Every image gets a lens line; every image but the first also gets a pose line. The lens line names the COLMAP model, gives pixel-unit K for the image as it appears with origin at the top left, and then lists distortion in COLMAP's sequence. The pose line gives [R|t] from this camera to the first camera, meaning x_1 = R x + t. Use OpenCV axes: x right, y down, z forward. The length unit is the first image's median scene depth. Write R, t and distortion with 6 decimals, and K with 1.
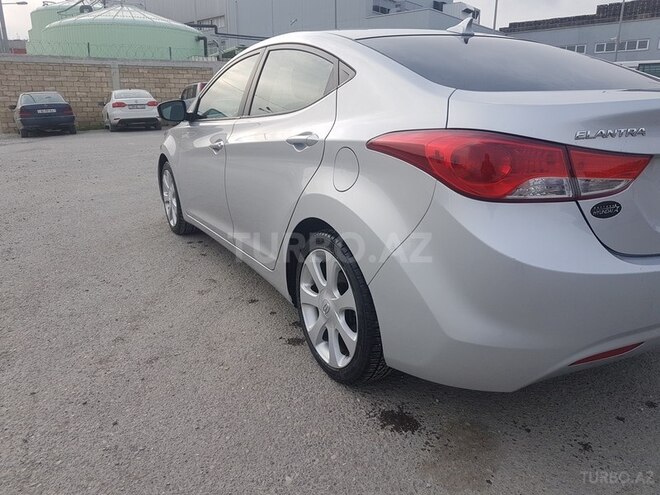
lens RADIAL K [[506.1, 0, 330.0], [0, 506.1, 247.5], [0, 0, 1]] dist [-0.008438, 0.004601]
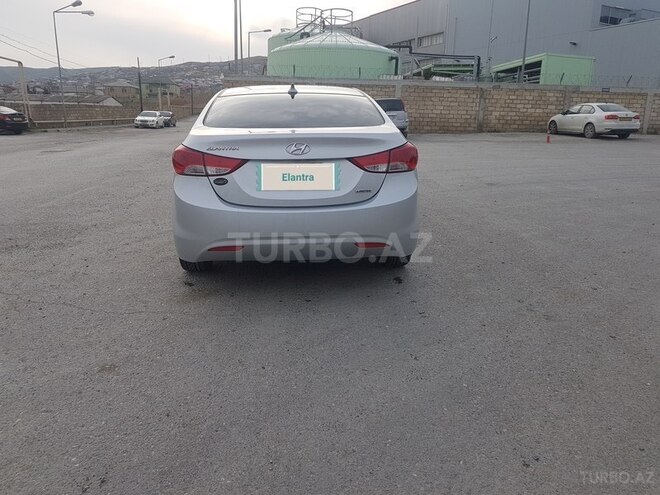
lens RADIAL K [[506.1, 0, 330.0], [0, 506.1, 247.5], [0, 0, 1]] dist [-0.008438, 0.004601]
pose [[0.912756, 0.126413, -0.388455, 0.105772], [-0.135482, 0.990771, 0.004079, 0.007879], [0.385385, 0.048906, 0.921459, -0.049362]]
